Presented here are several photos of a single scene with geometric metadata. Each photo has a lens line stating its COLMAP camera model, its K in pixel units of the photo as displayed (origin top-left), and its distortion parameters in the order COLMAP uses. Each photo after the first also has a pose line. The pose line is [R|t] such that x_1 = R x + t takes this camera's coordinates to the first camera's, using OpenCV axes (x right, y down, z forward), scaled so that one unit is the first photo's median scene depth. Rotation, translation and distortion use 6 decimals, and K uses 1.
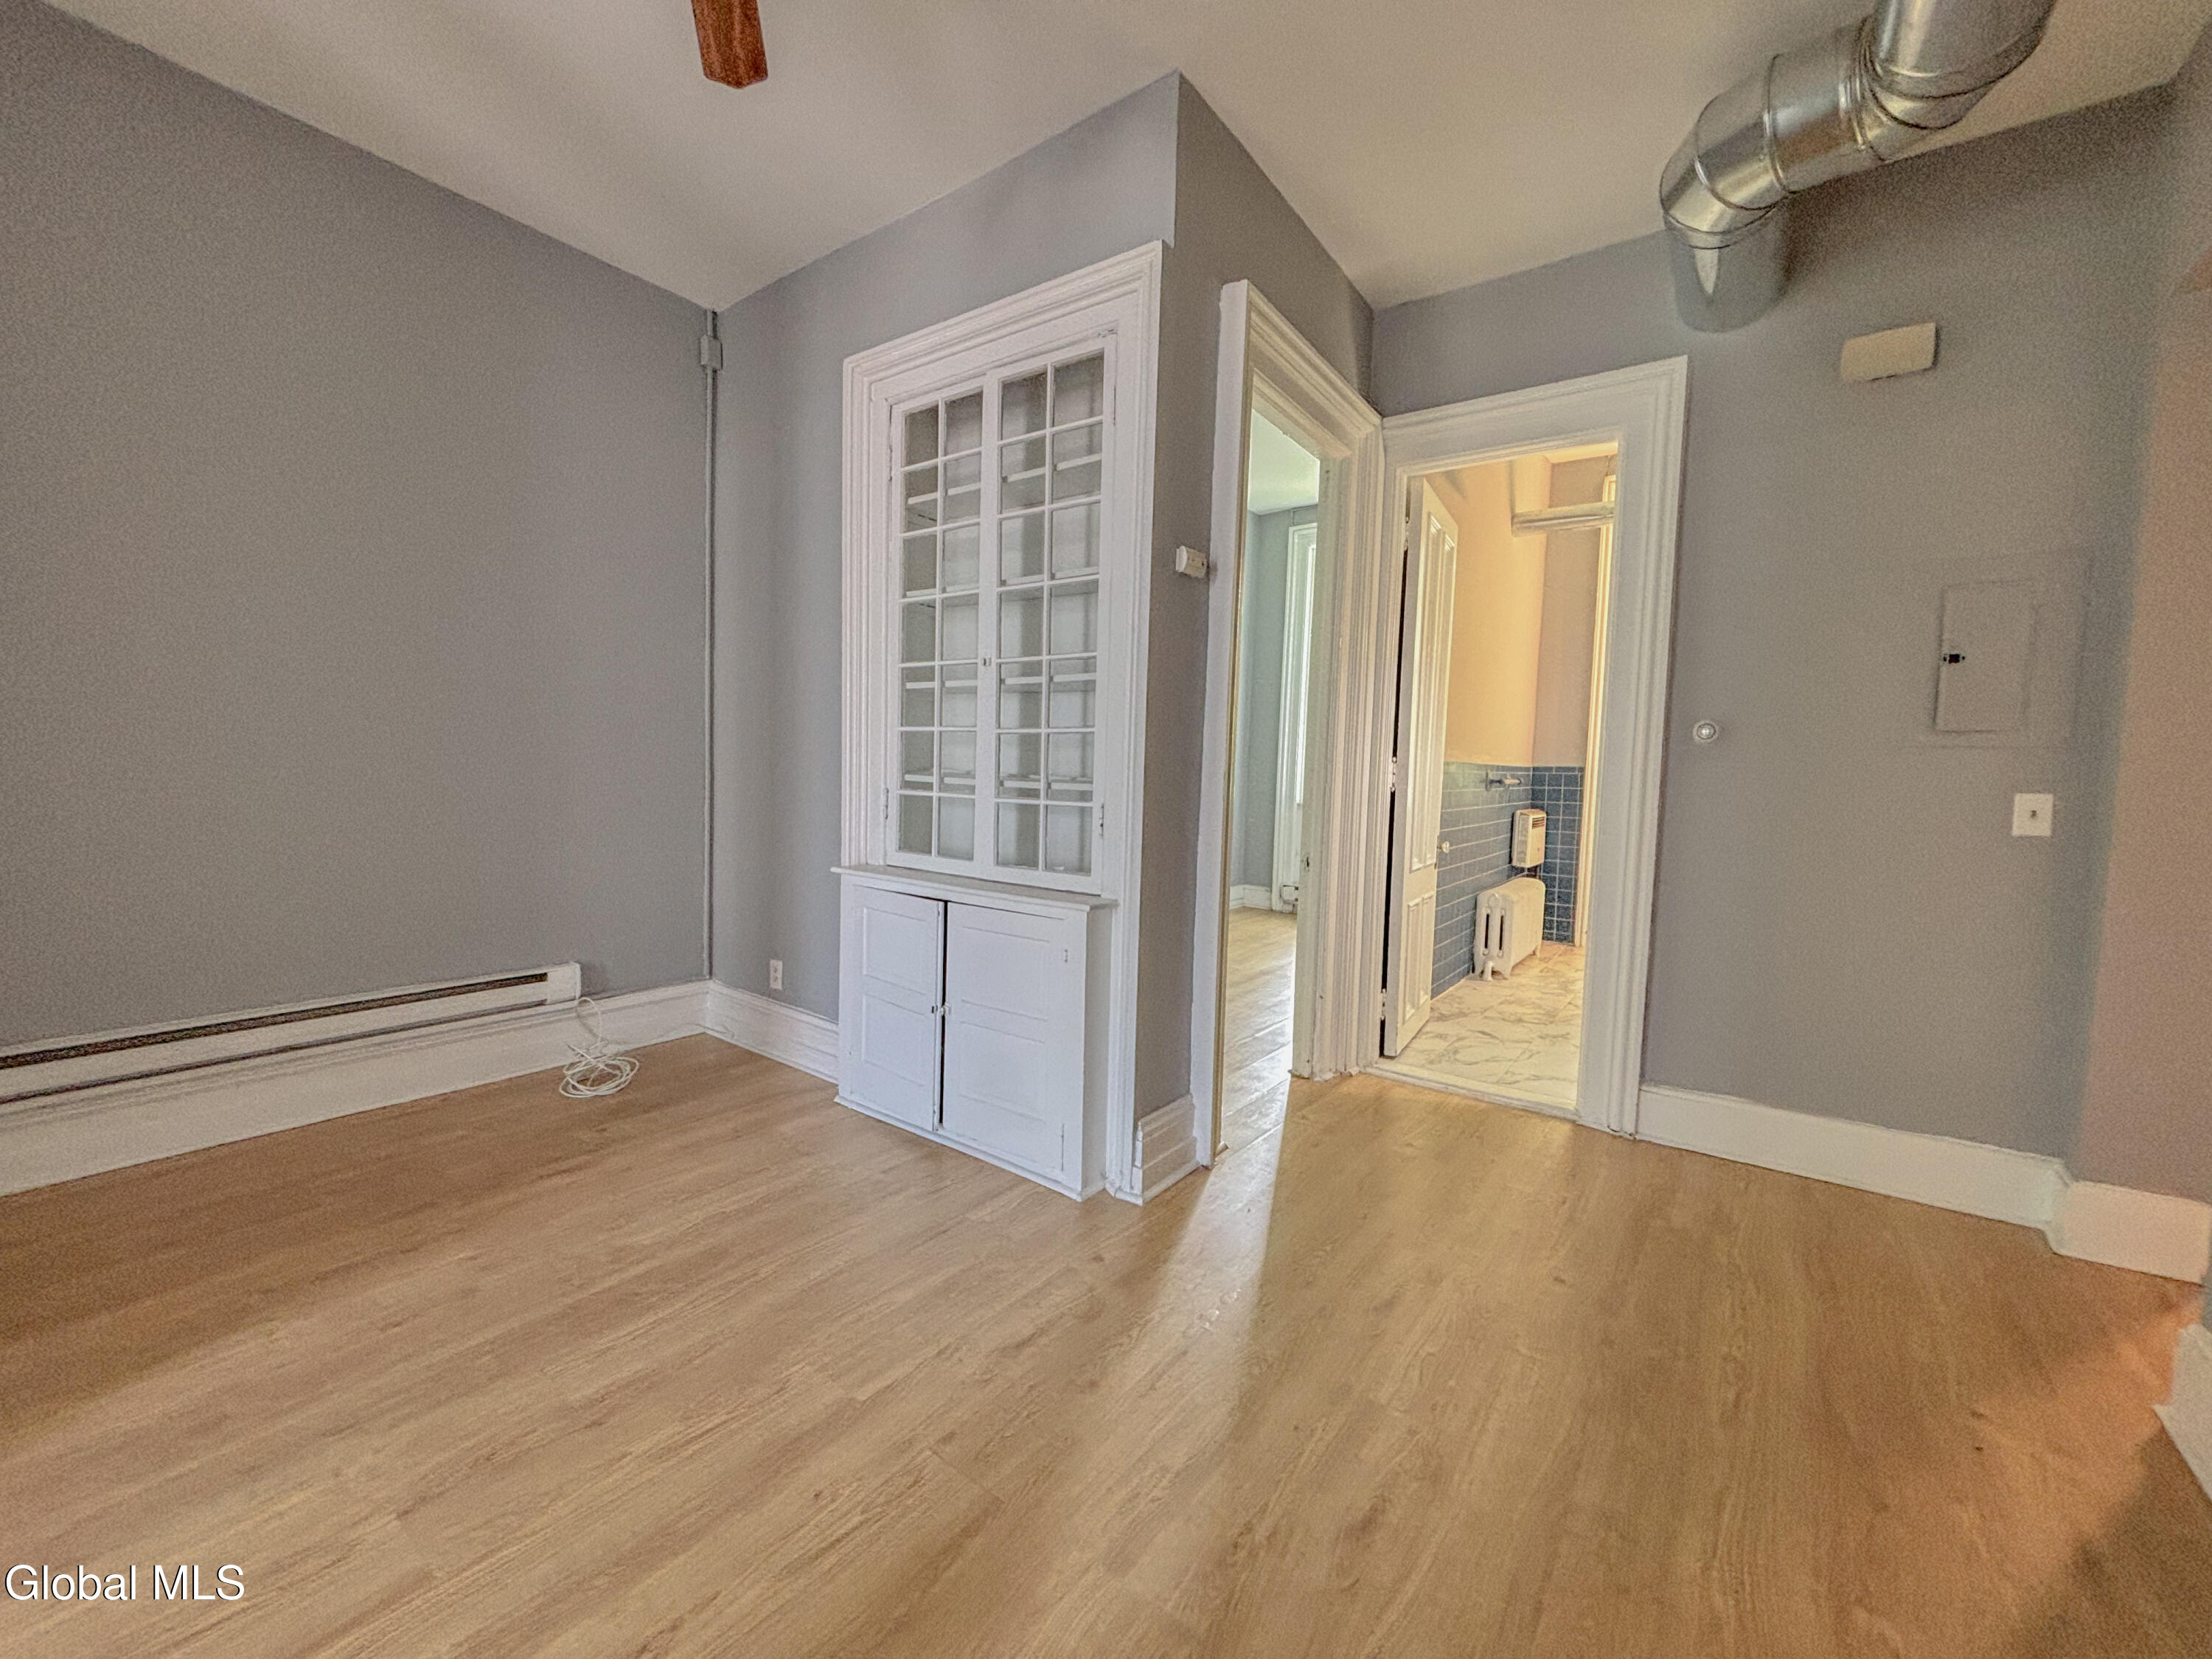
lens RADIAL K [[897.9, 0, 1106.0], [0, 897.9, 829.5], [0, 0, 1]] dist [-0.000700, 0.000239]
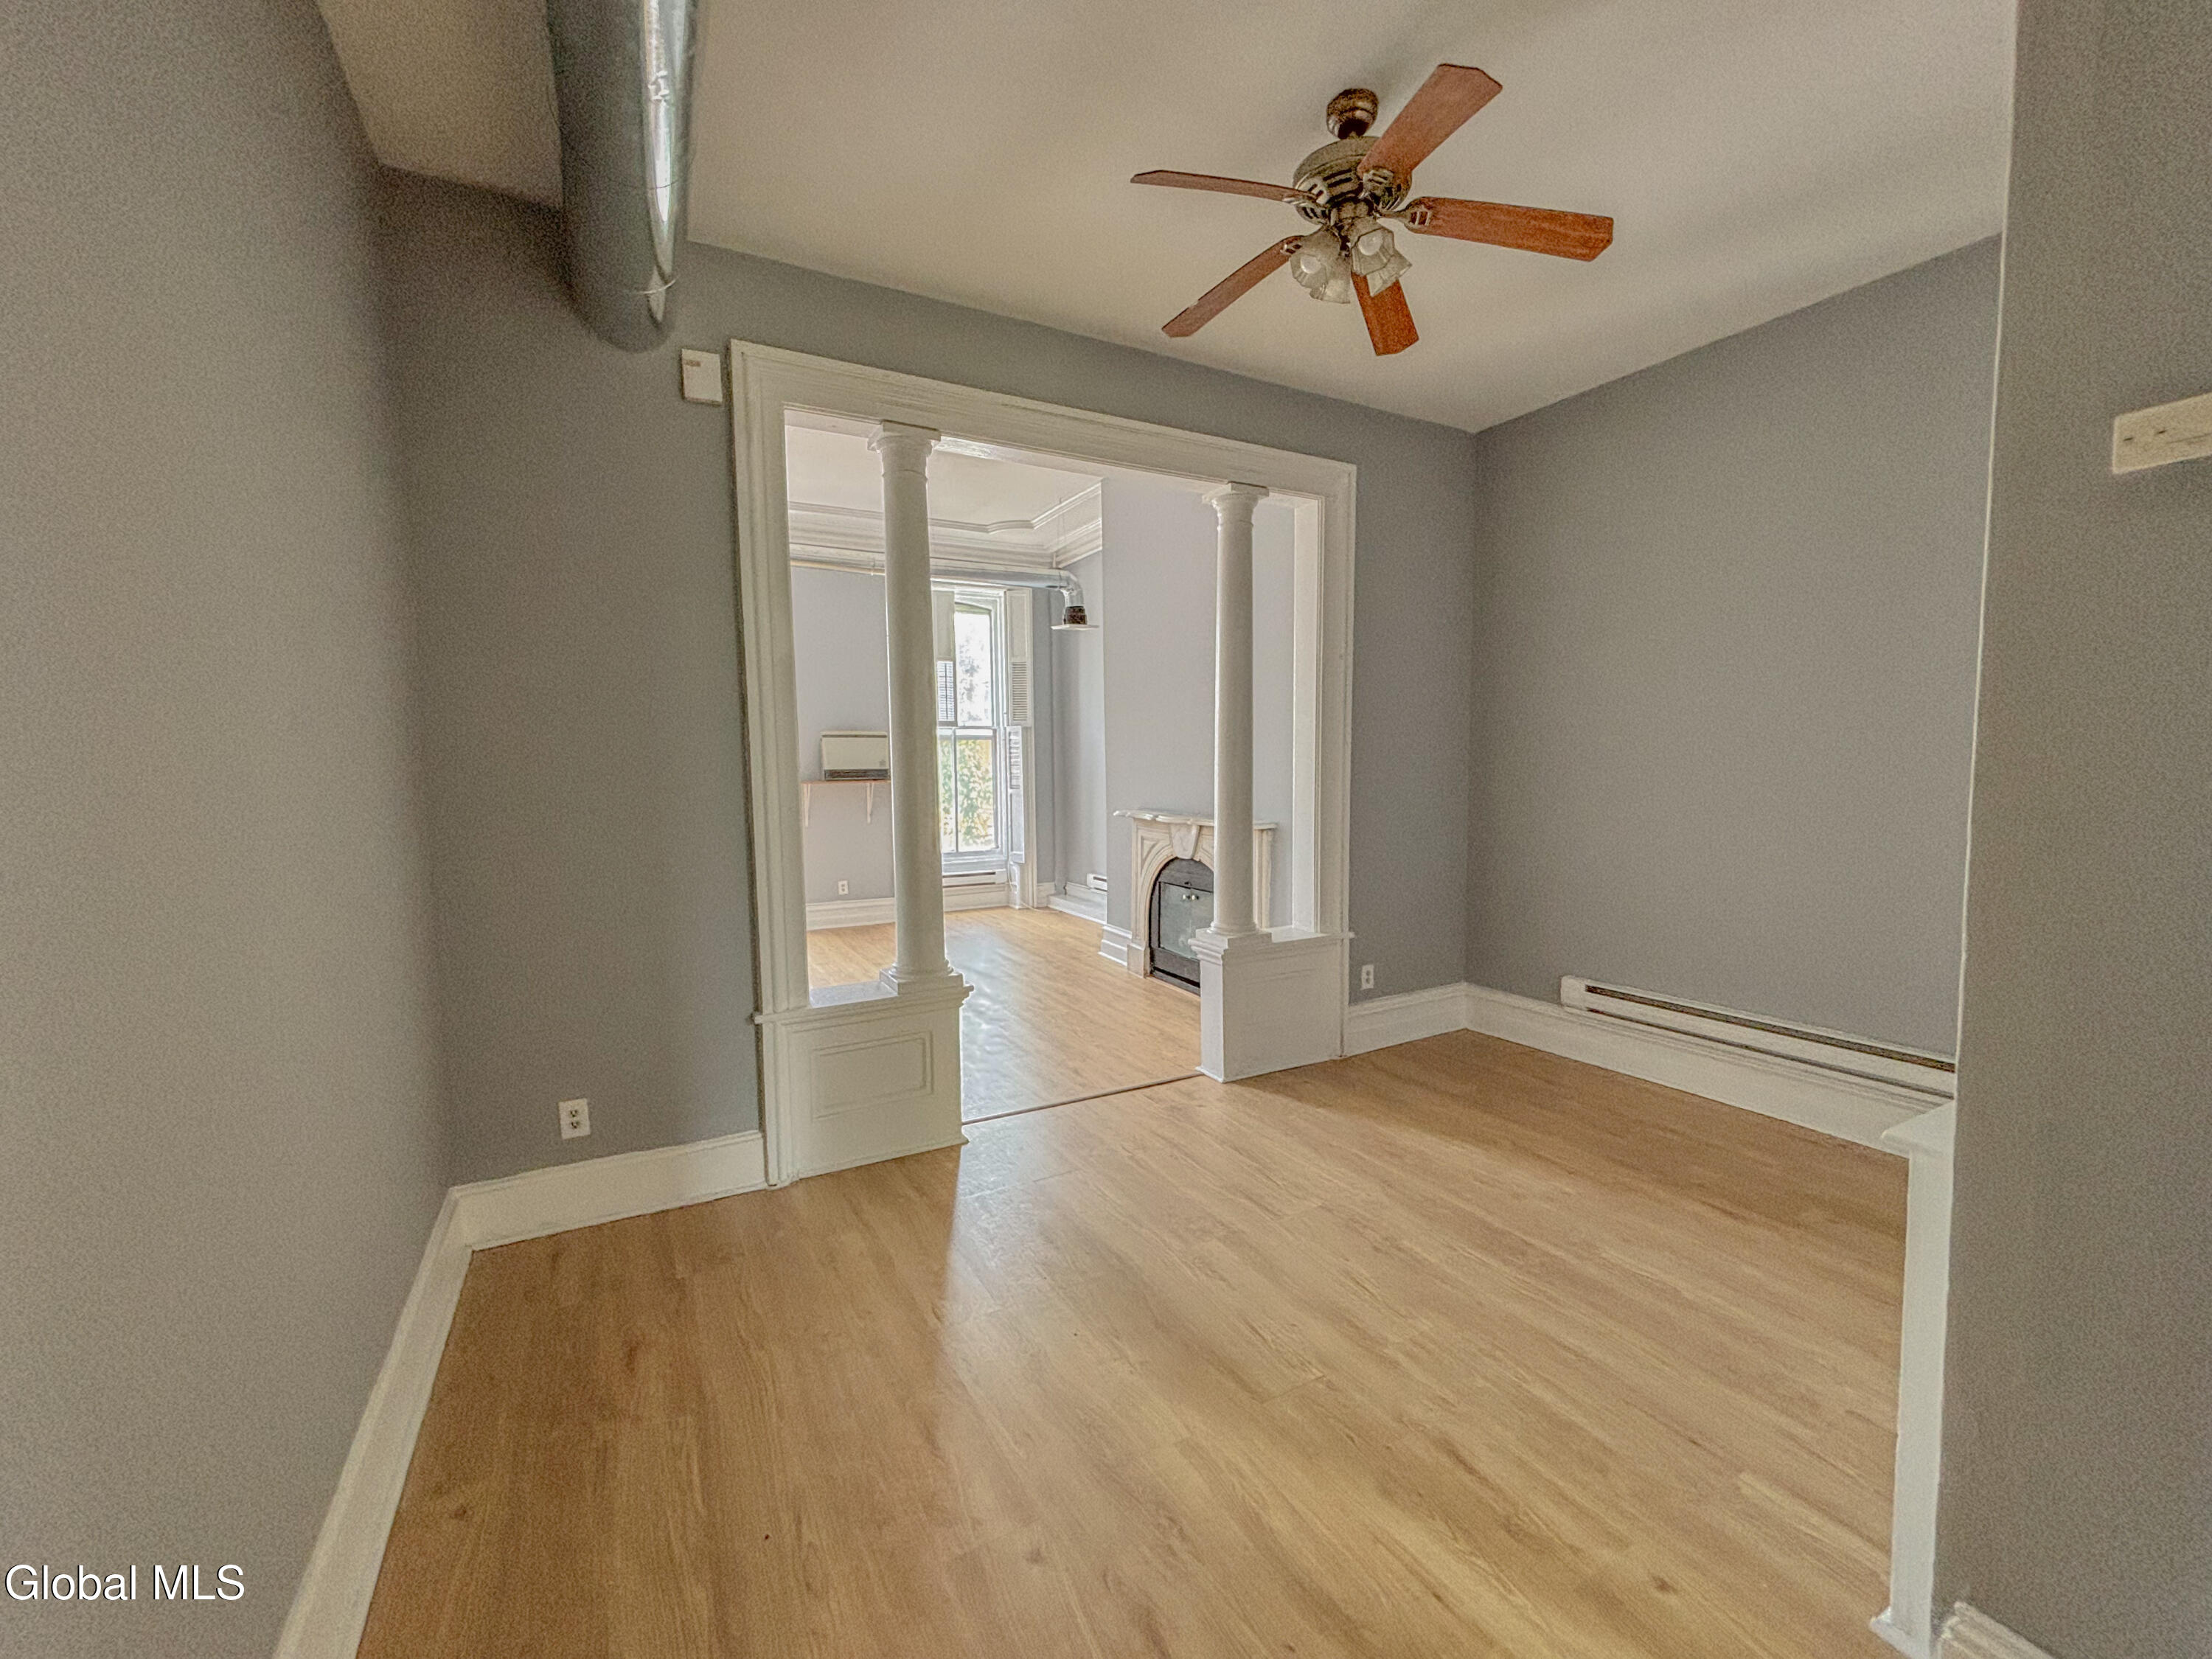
lens RADIAL K [[897.9, 0, 1106.0], [0, 897.9, 829.5], [0, 0, 1]] dist [-0.000700, 0.000239]
pose [[-0.419374, 0.043167, -0.906786, 0.874665], [-0.061383, 0.995234, 0.075766, -0.149758], [0.905736, 0.087436, -0.414726, 0.947508]]
